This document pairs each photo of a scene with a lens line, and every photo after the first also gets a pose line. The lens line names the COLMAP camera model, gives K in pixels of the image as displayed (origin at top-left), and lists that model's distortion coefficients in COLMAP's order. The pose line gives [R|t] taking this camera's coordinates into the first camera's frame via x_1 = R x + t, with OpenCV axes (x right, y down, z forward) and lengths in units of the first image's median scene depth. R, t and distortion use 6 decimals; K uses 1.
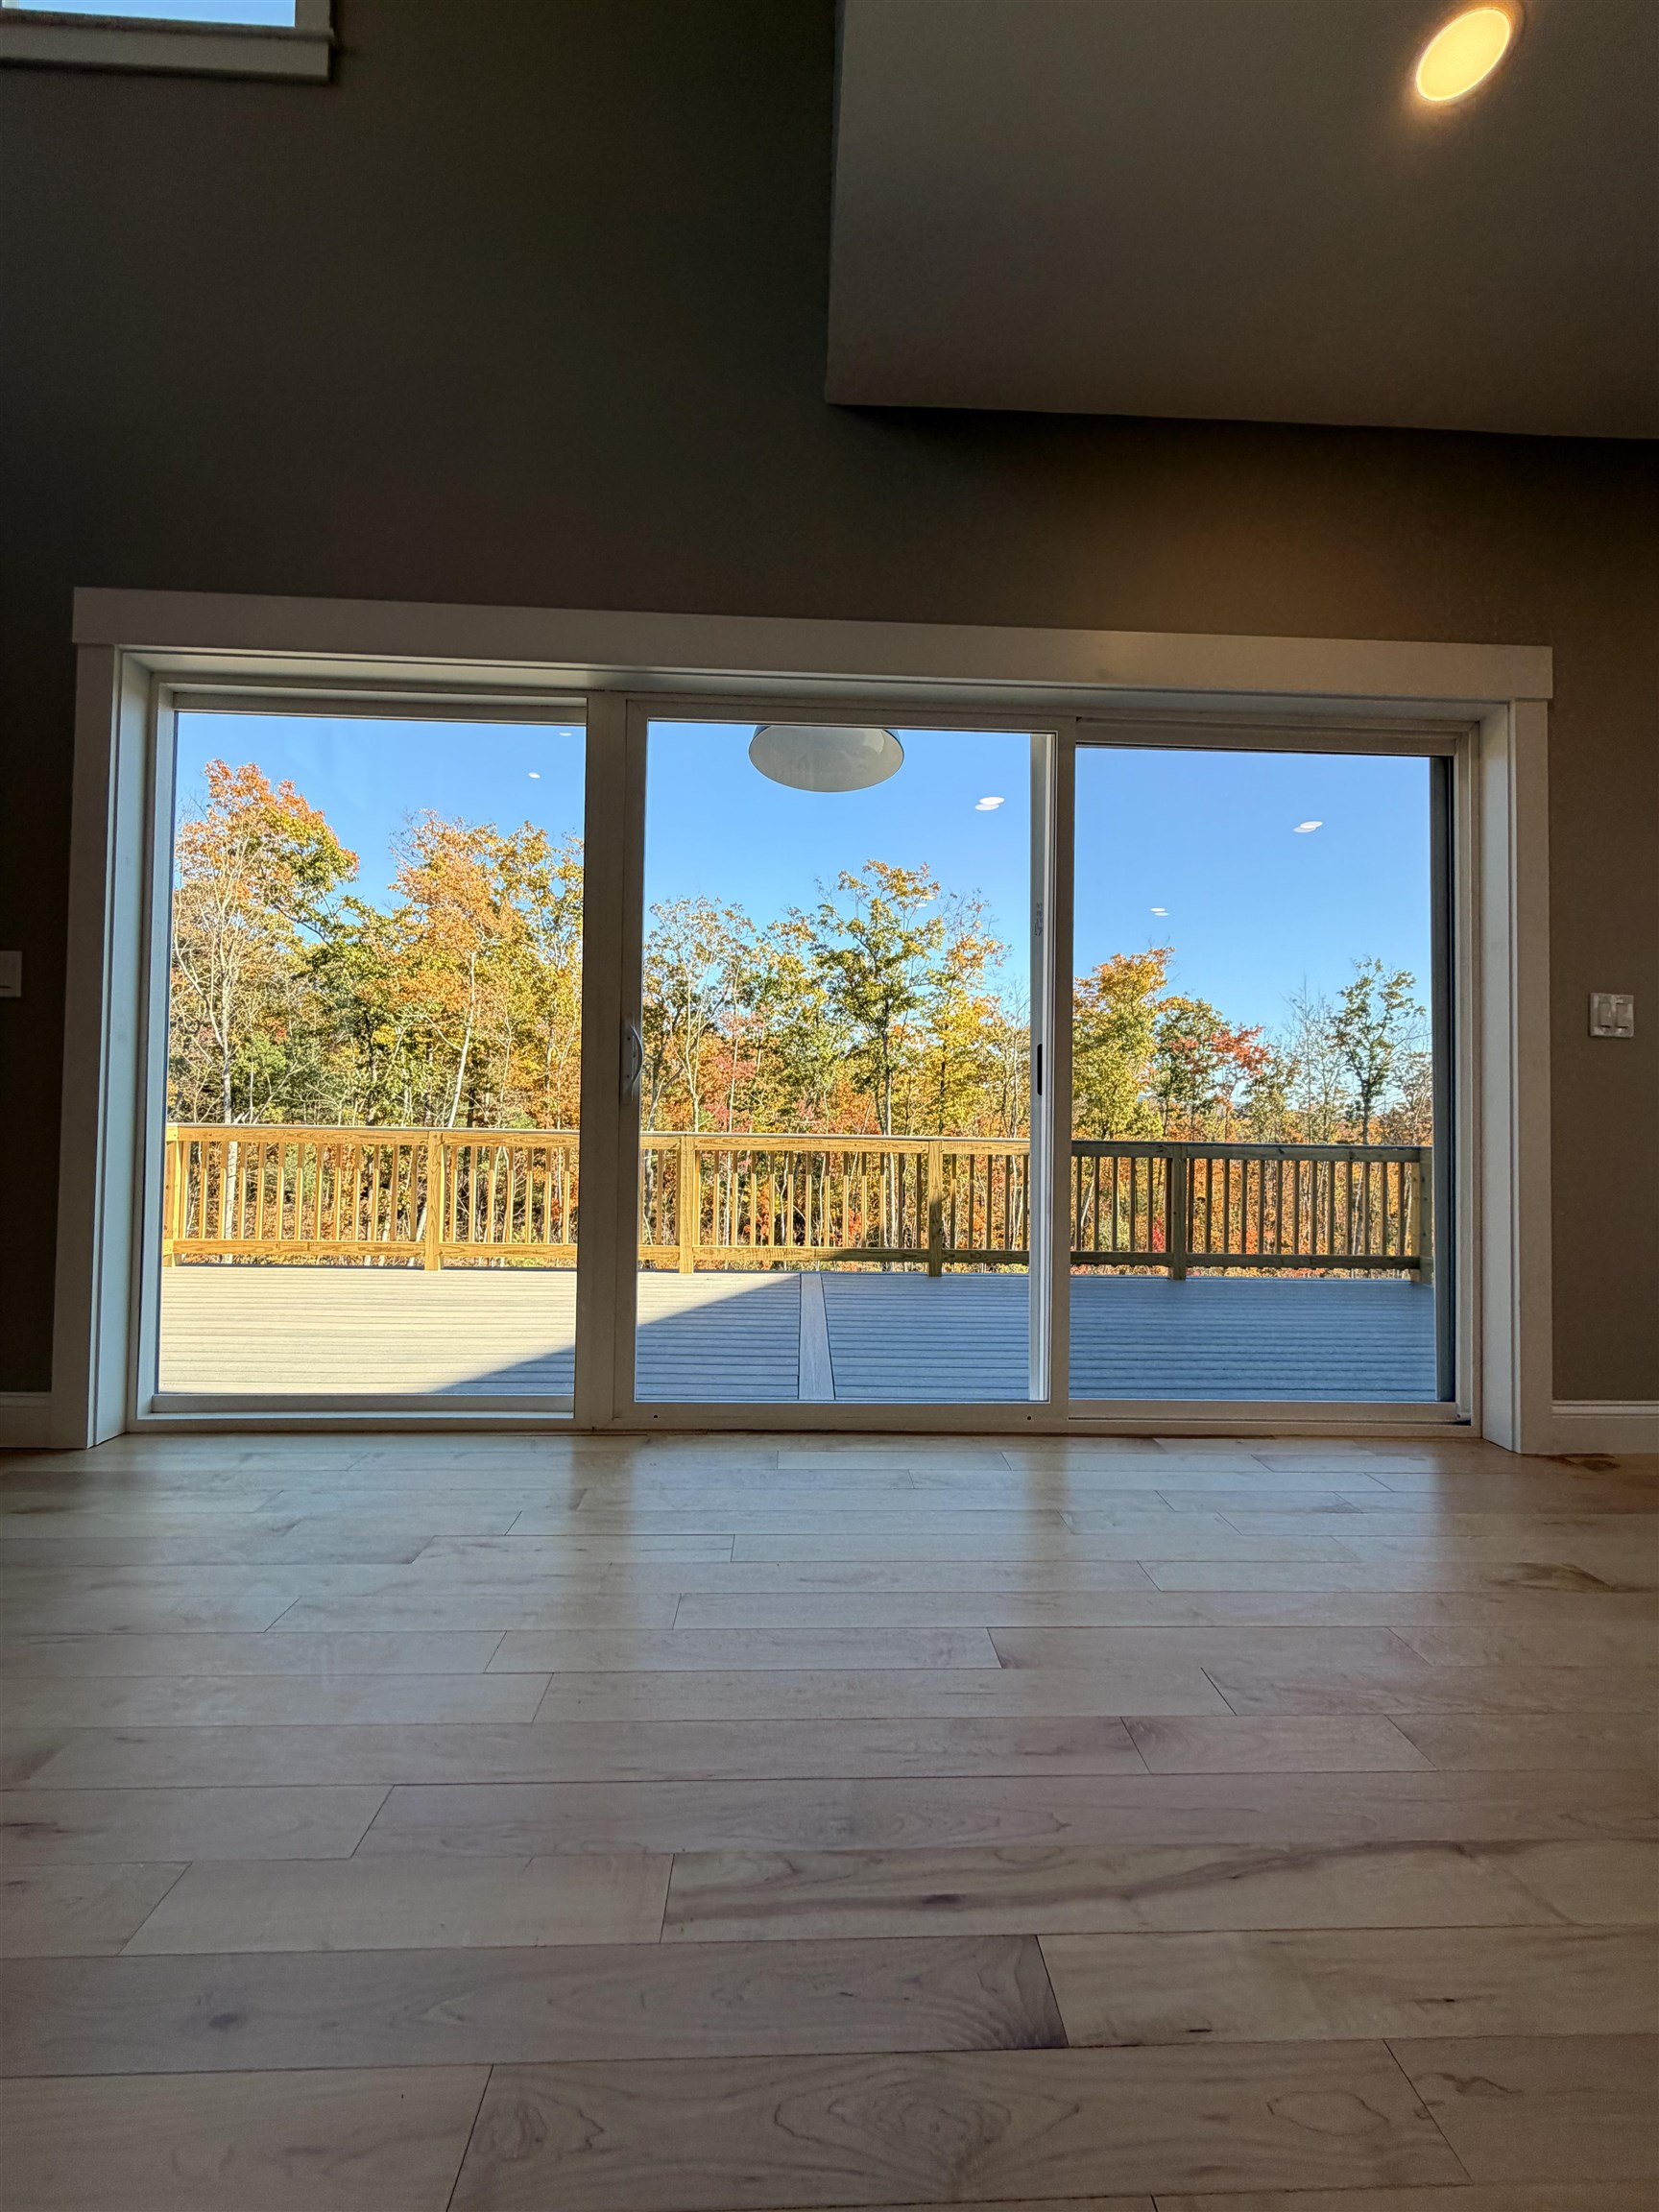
lens RADIAL K [[873.7, 0, 829.5], [0, 873.7, 1106.0], [0, 0, 1]] dist [-0.003301, -0.000499]
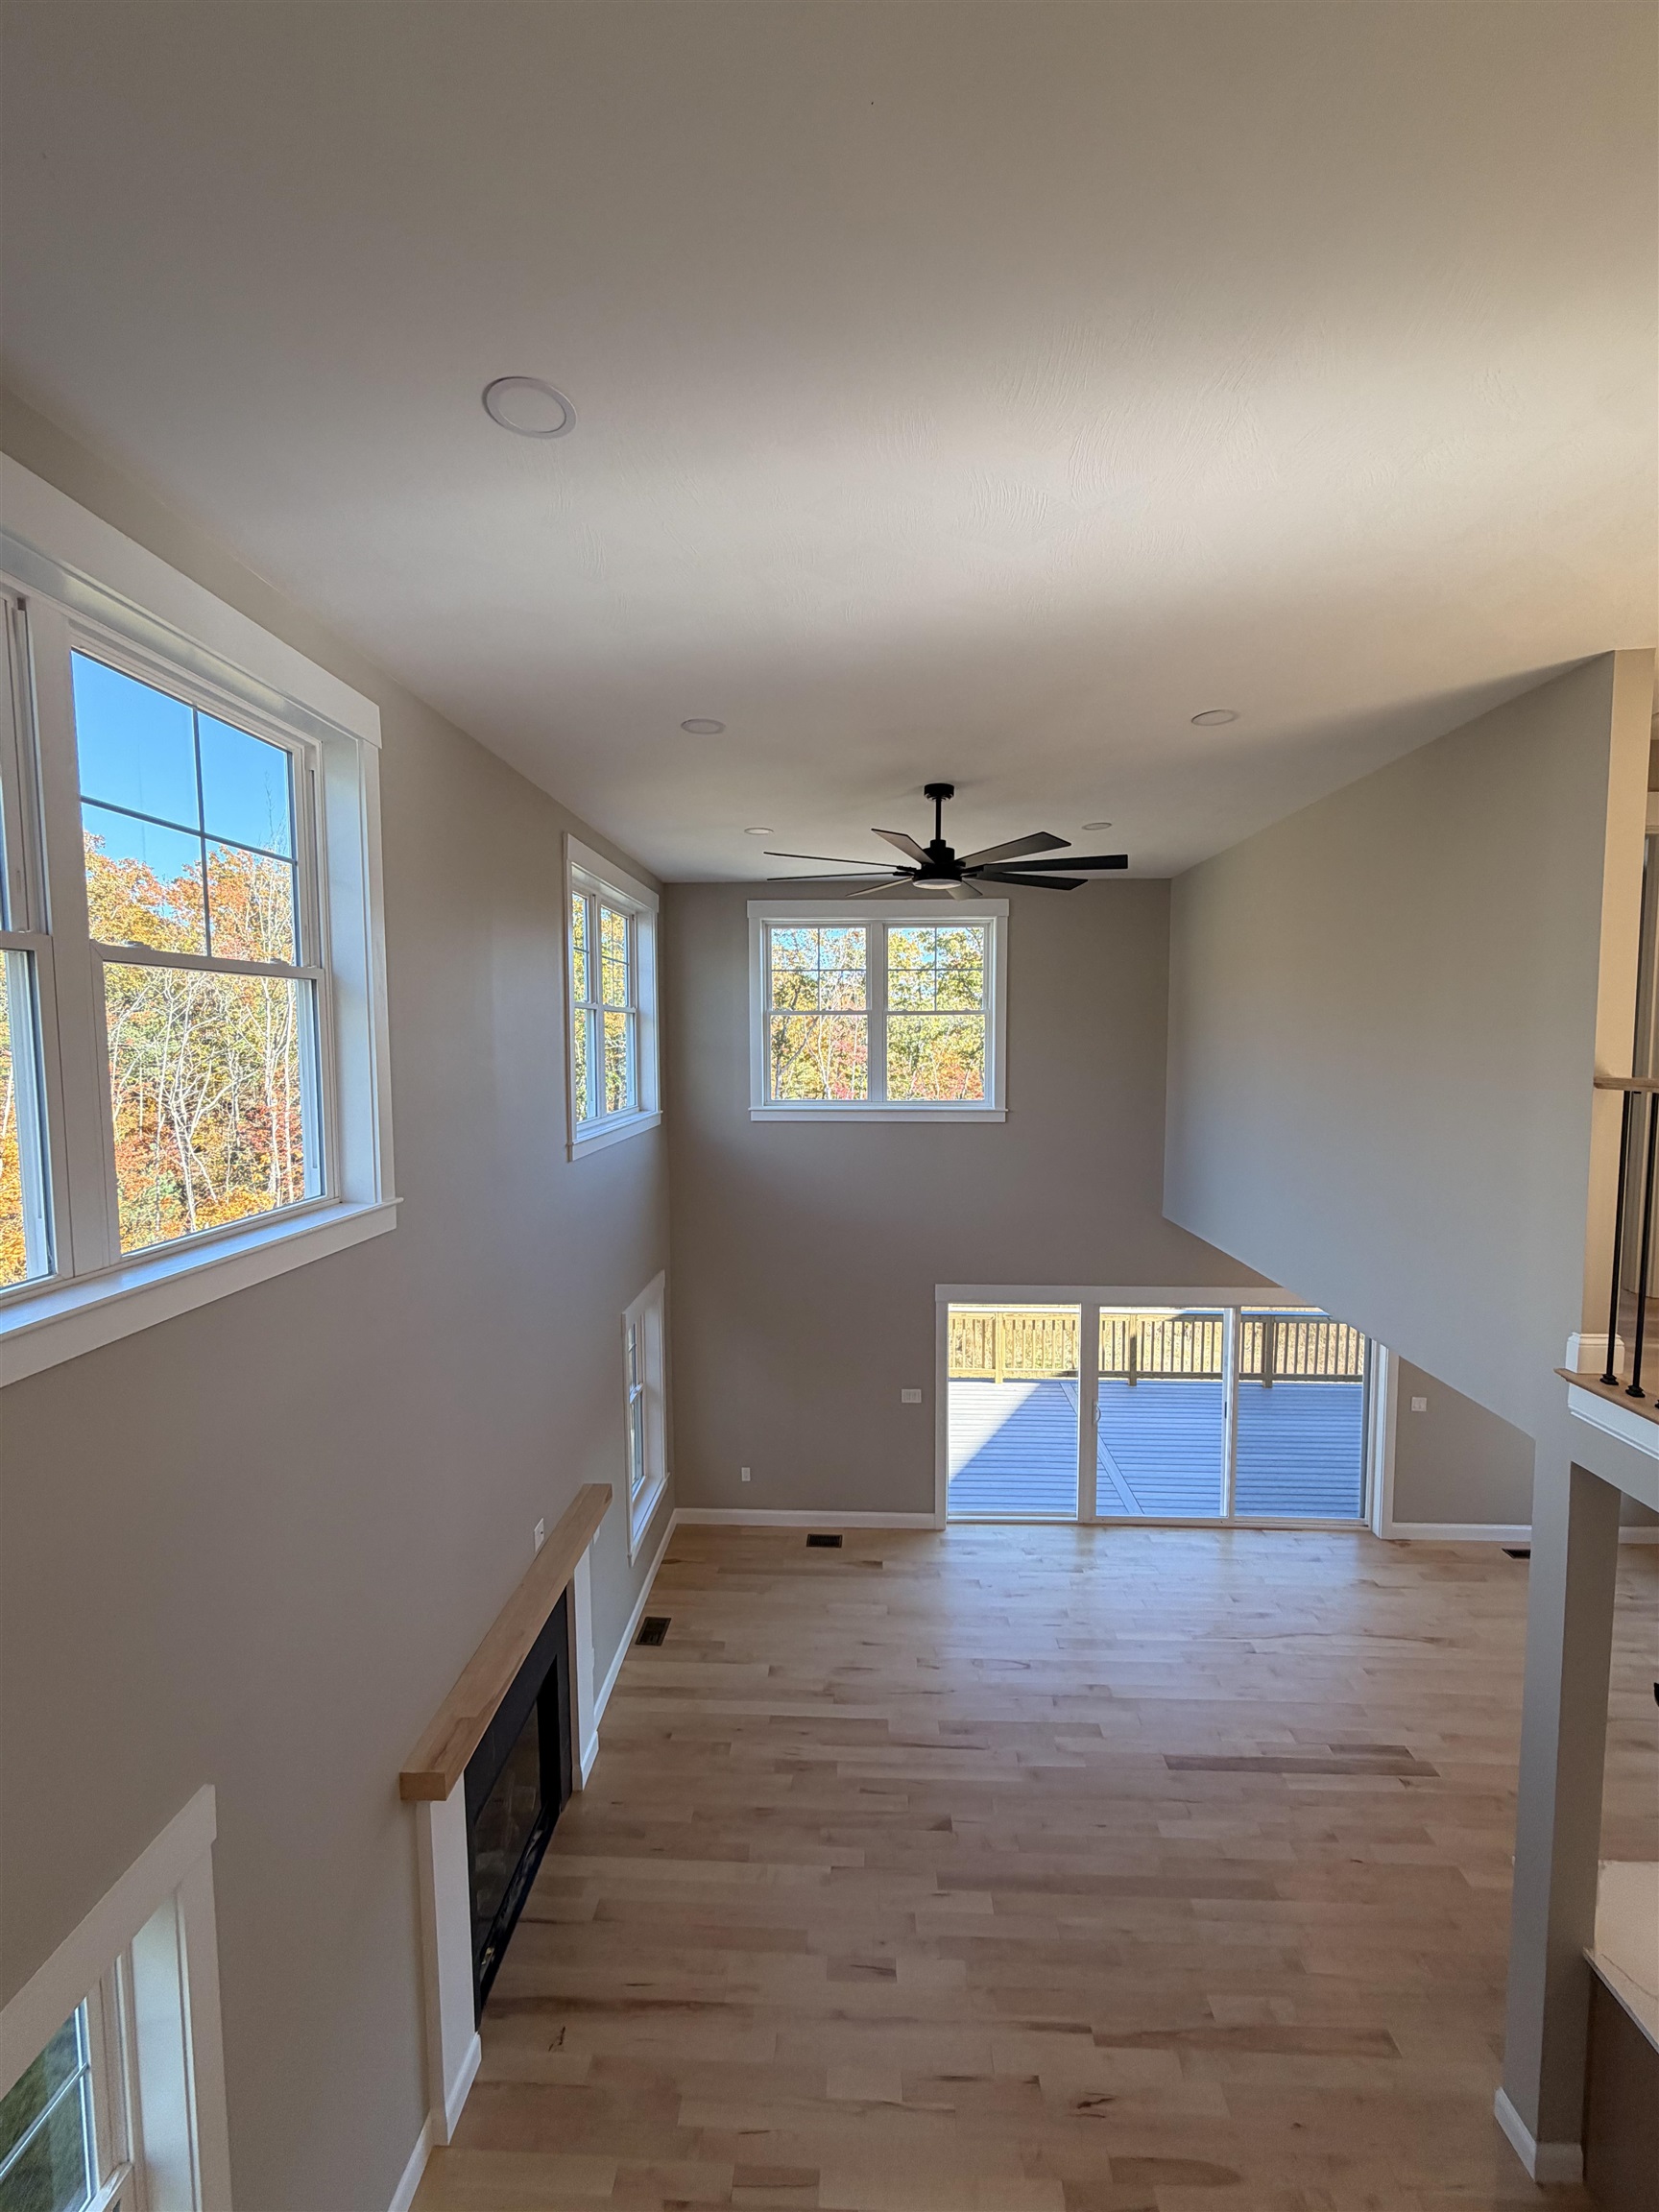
lens RADIAL K [[873.7, 0, 829.5], [0, 873.7, 1106.0], [0, 0, 1]] dist [-0.003301, -0.000499]
pose [[0.996575, -0.014123, -0.081473, -0.920070], [0.022127, 0.994922, 0.098182, -1.501468], [0.079673, -0.099648, 0.991828, -2.126779]]
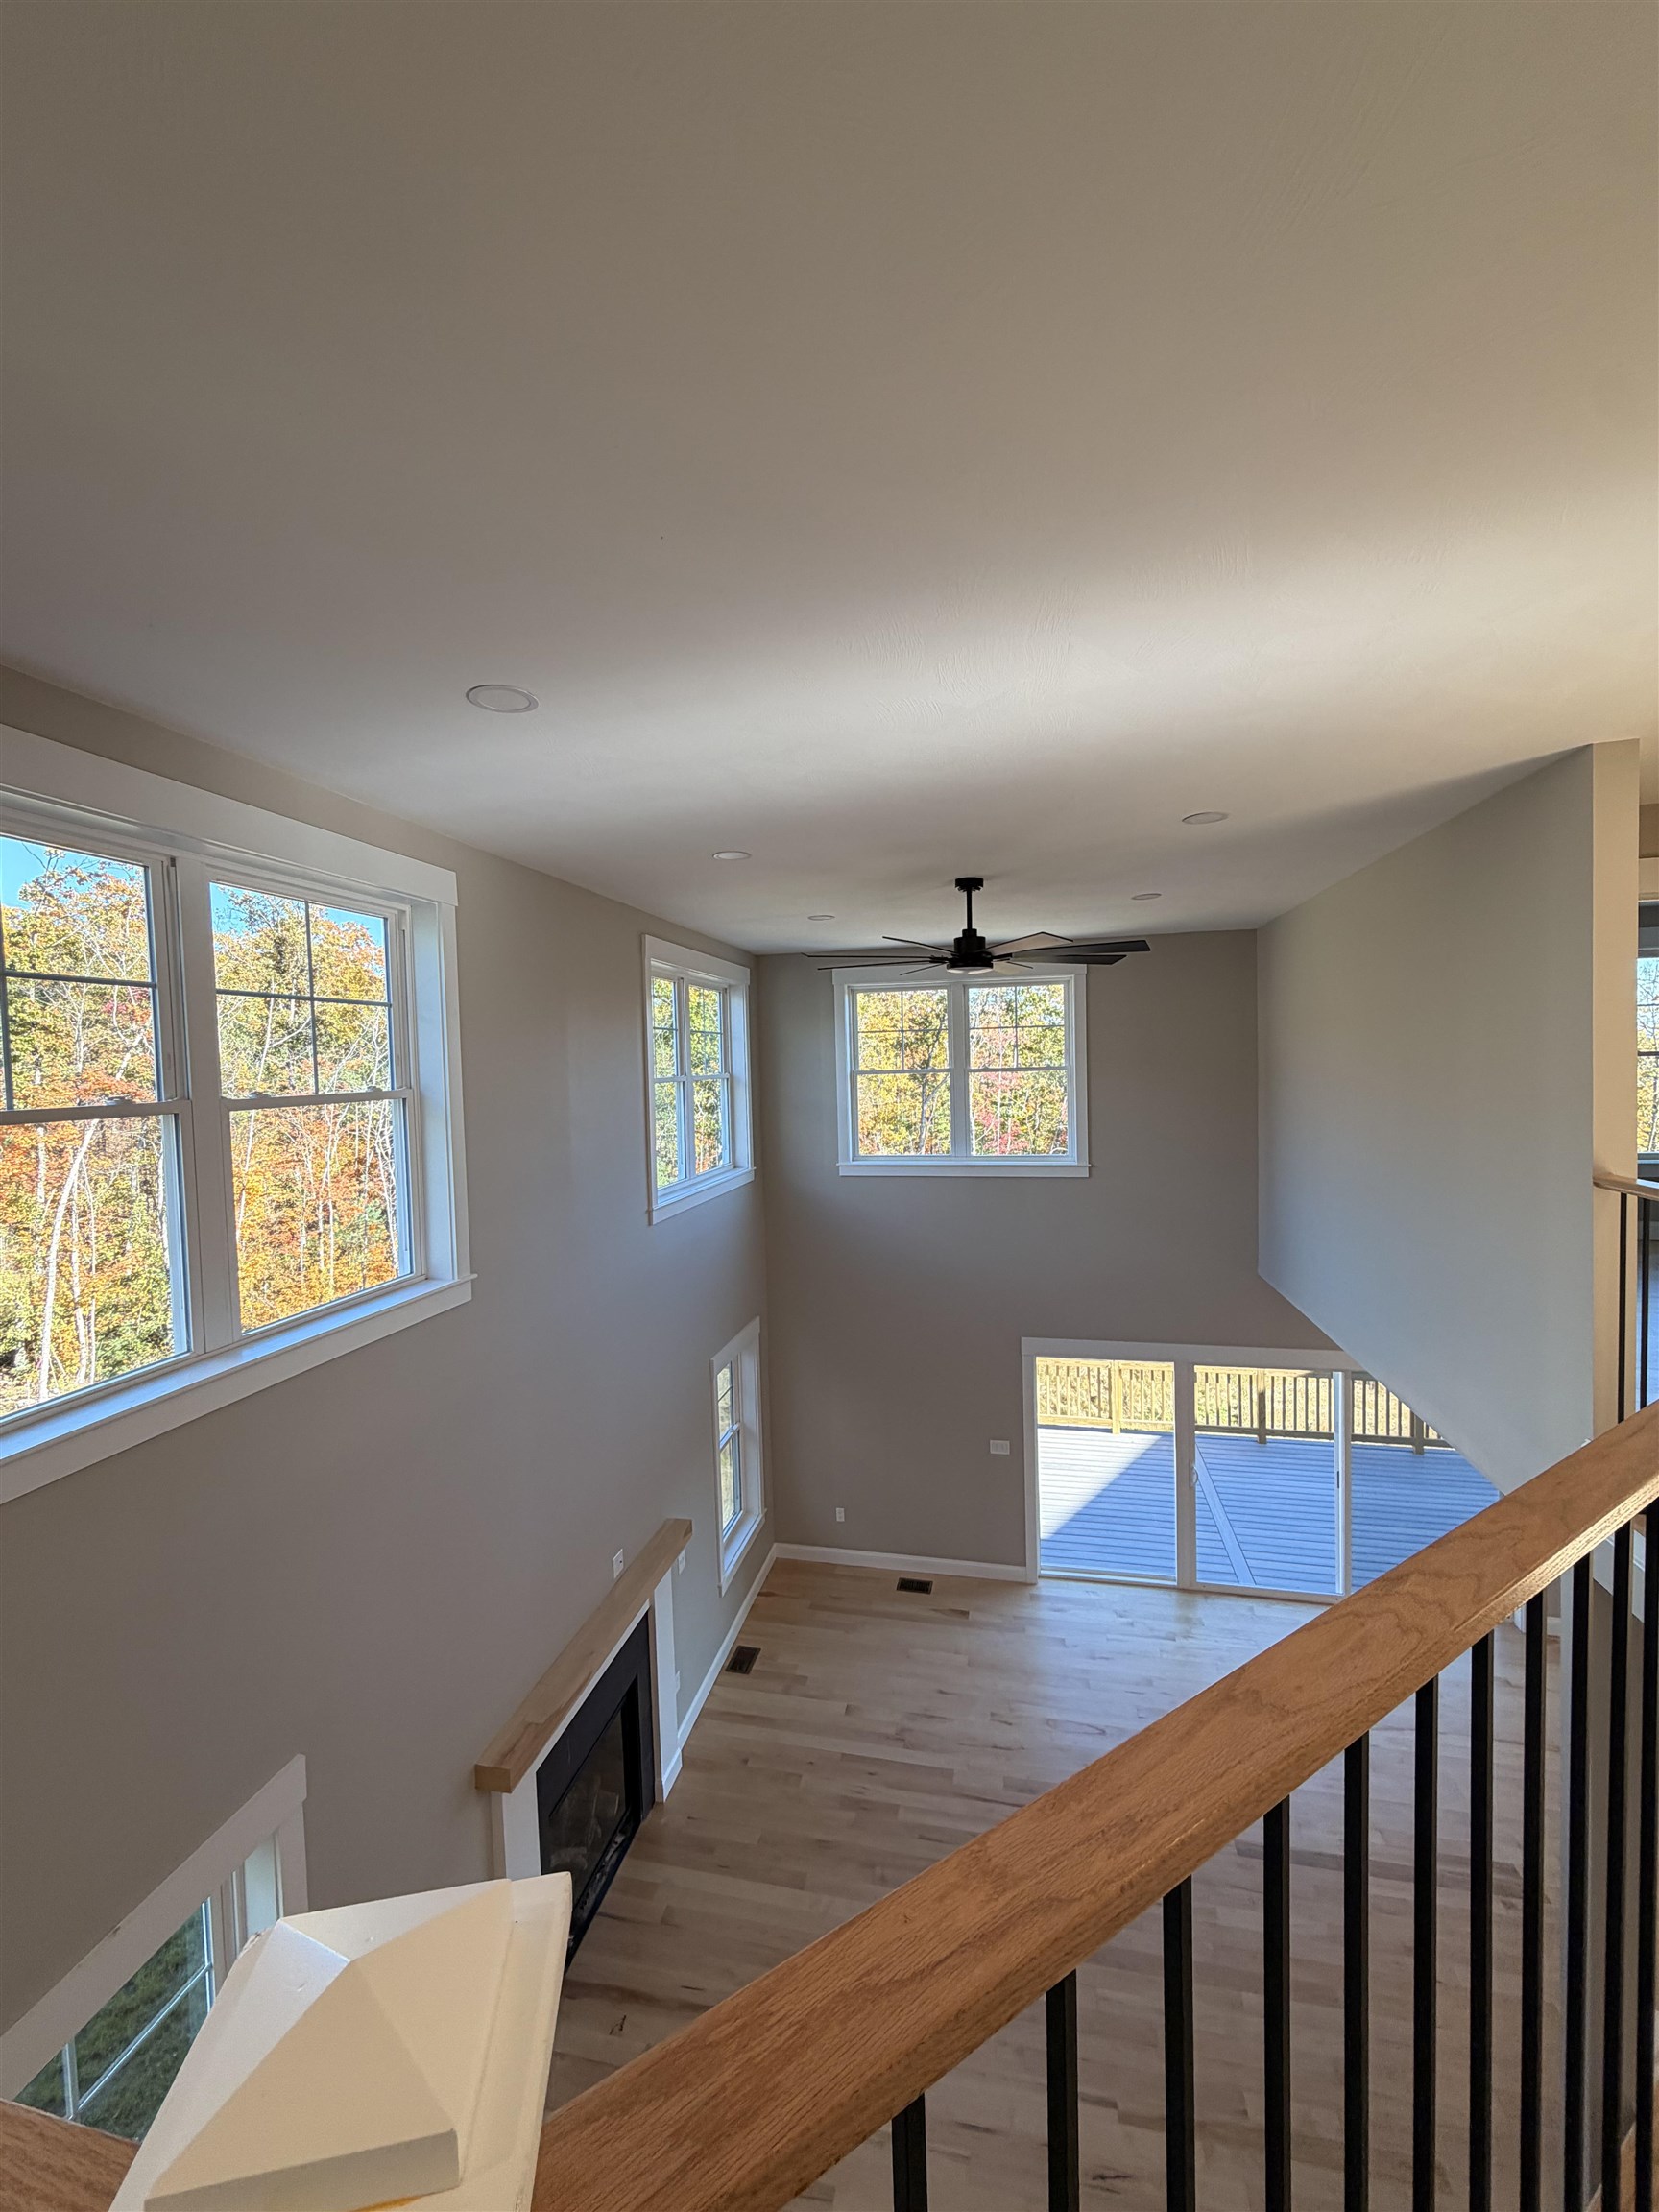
lens RADIAL K [[873.7, 0, 829.5], [0, 873.7, 1106.0], [0, 0, 1]] dist [-0.003301, -0.000499]
pose [[0.966679, -0.030865, -0.254124, -0.650305], [0.048423, 0.996830, 0.063131, -1.617849], [0.251370, -0.073333, 0.965109, -2.223591]]
